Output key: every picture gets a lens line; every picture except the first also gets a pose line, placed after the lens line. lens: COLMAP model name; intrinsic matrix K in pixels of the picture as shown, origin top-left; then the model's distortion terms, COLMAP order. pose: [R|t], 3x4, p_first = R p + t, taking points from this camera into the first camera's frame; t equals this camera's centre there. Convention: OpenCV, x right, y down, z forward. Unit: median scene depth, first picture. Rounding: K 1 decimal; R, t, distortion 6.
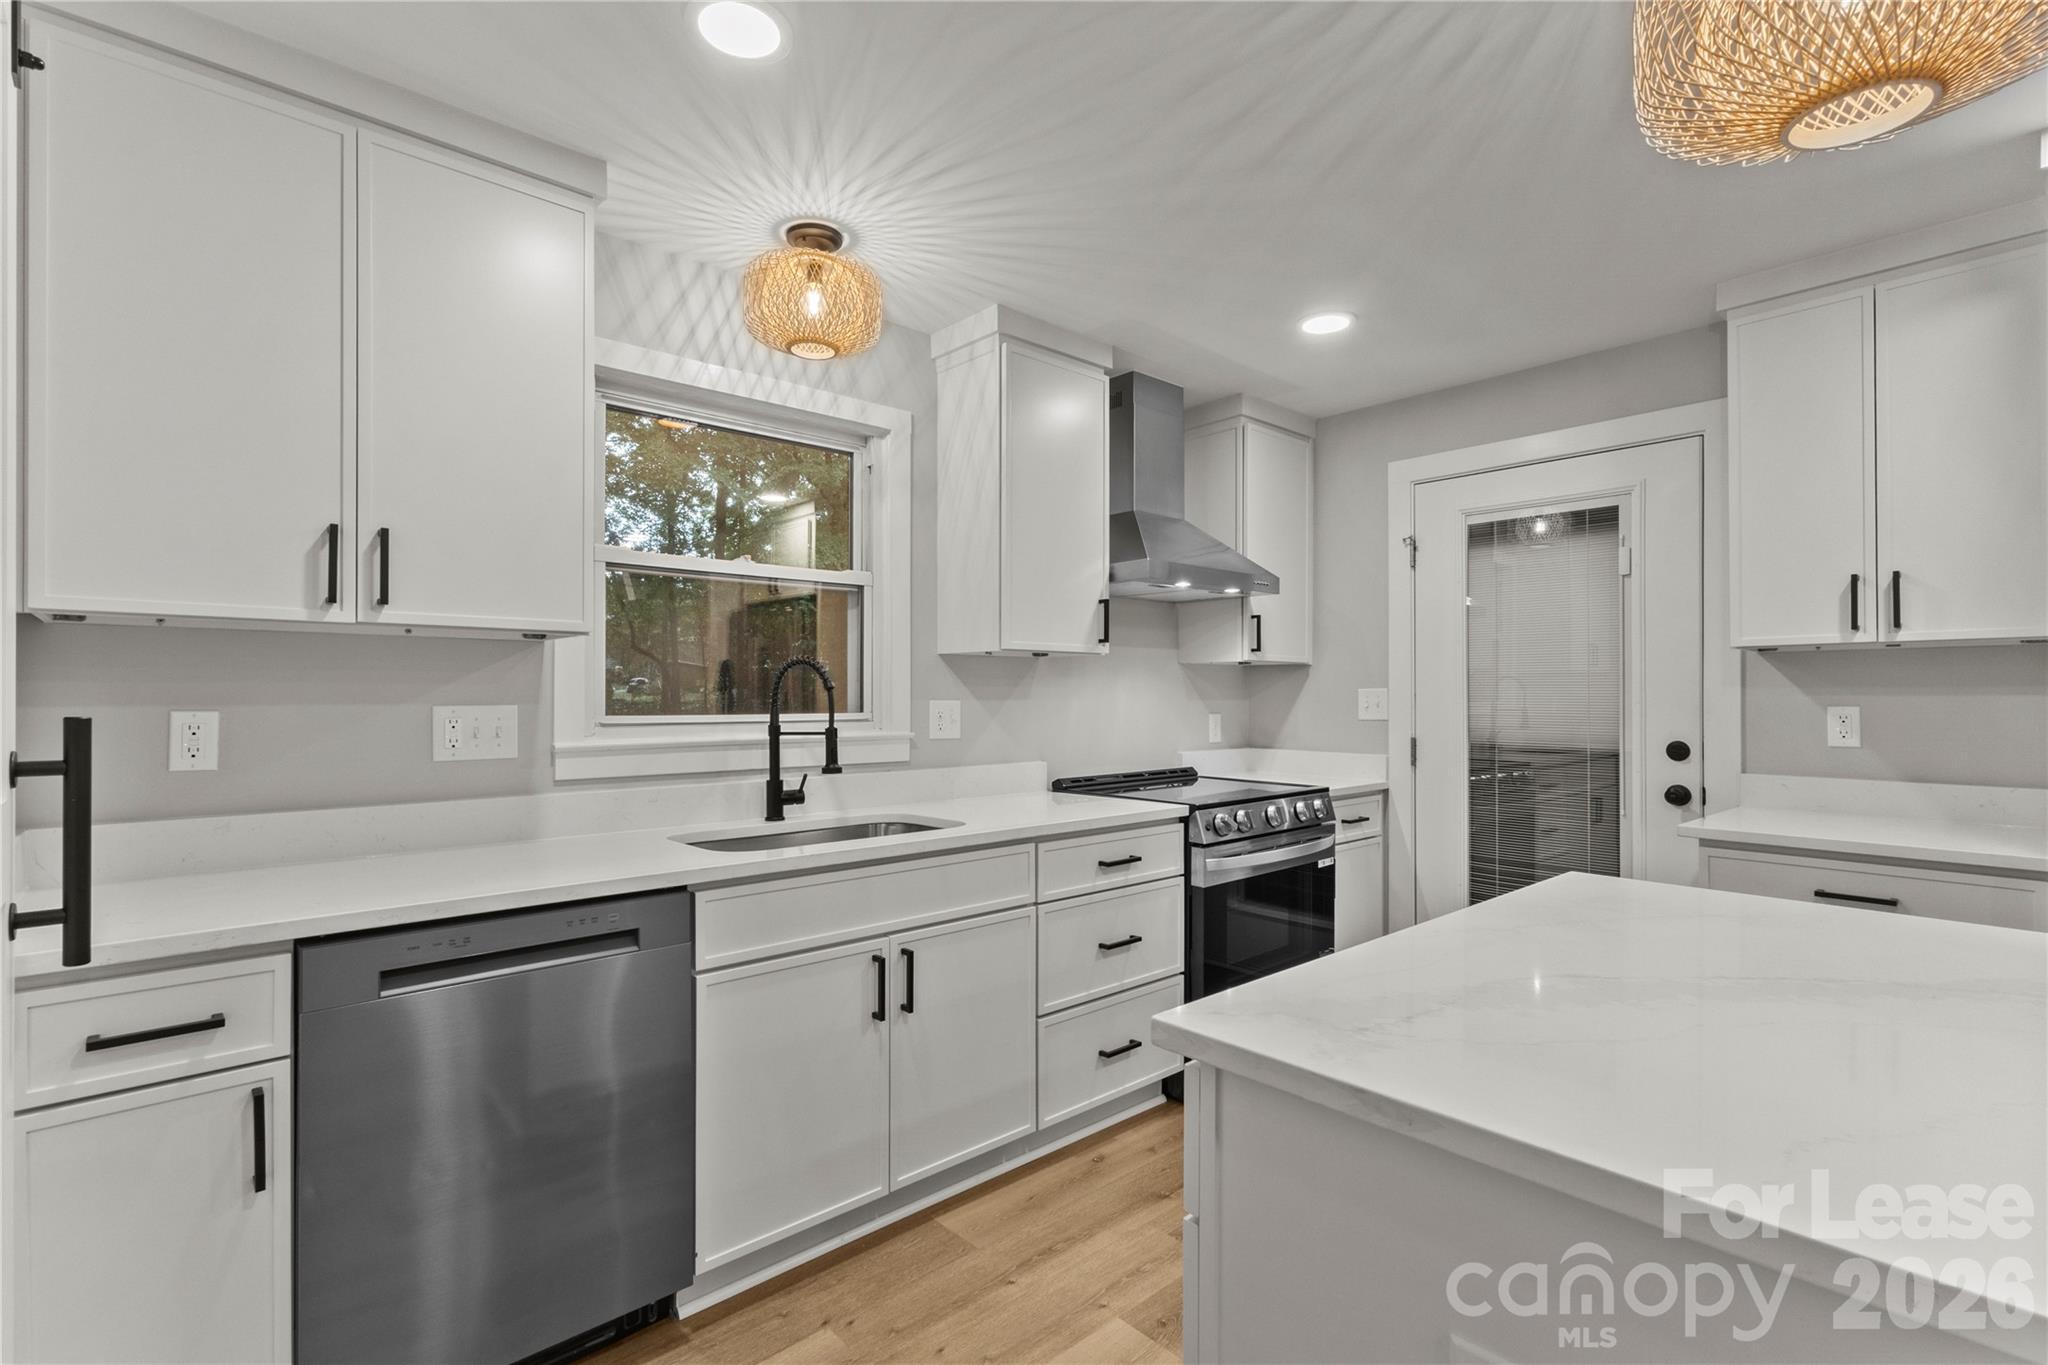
lens RADIAL K [[955.3, 0, 1019.1], [0, 955.3, 693.2], [0, 0, 1]] dist [0.007641, 0.001551]
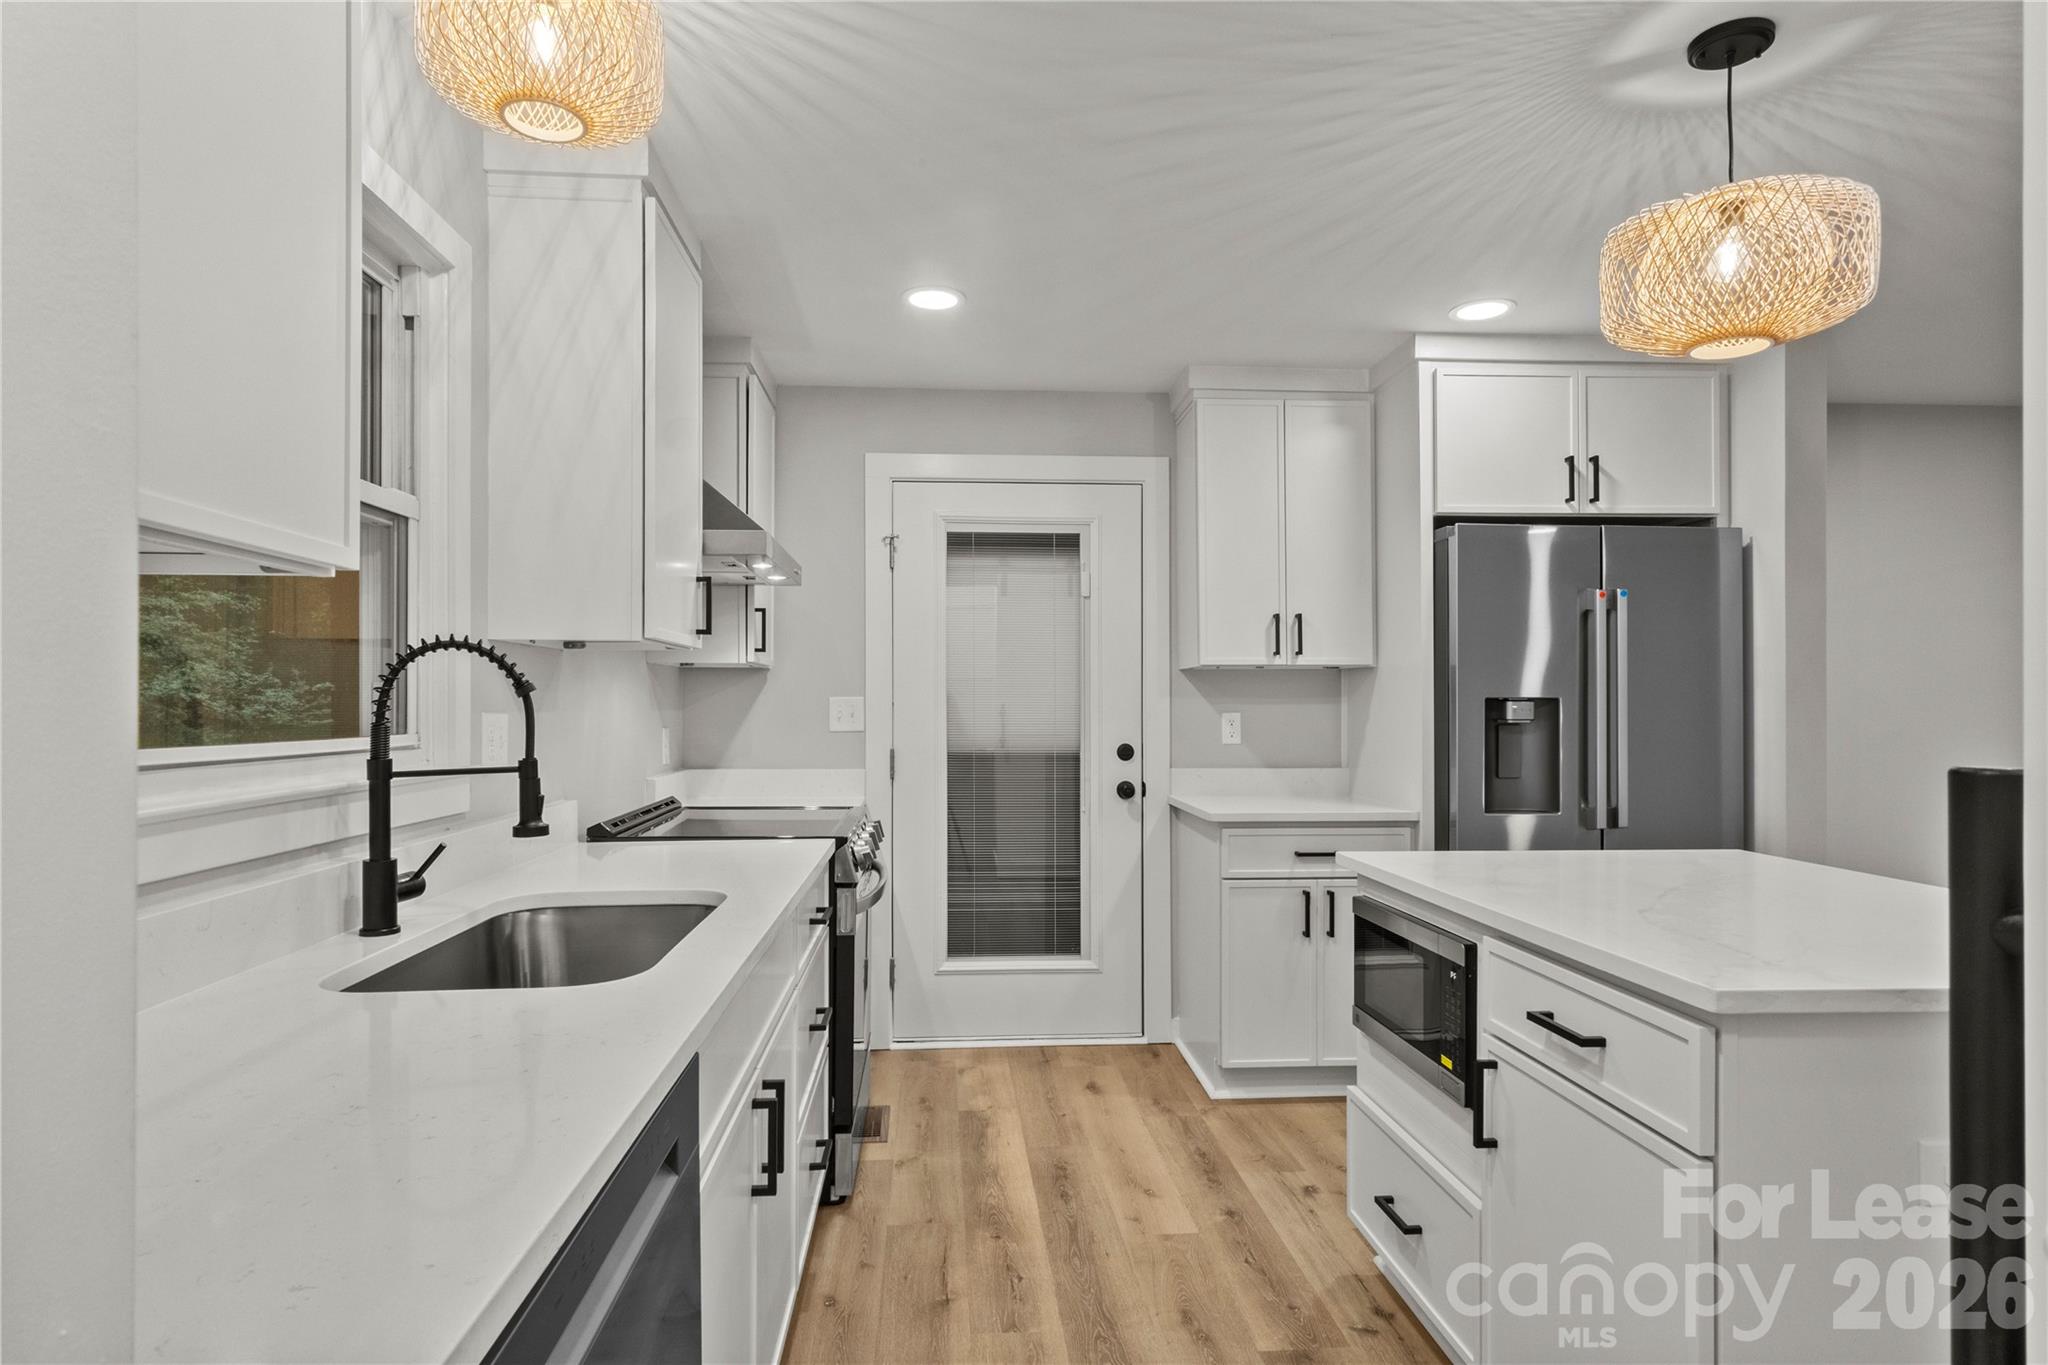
lens RADIAL K [[1112.0, 0, 1023.2], [0, 1112.0, 697.6], [0, 0, 1]] dist [-0.005522, -0.000220]
pose [[0.609393, 0.004983, 0.792853, -0.533591], [-0.001488, 0.999986, -0.005141, 0.001447], [-0.792867, 0.001953, 0.609392, 0.322698]]
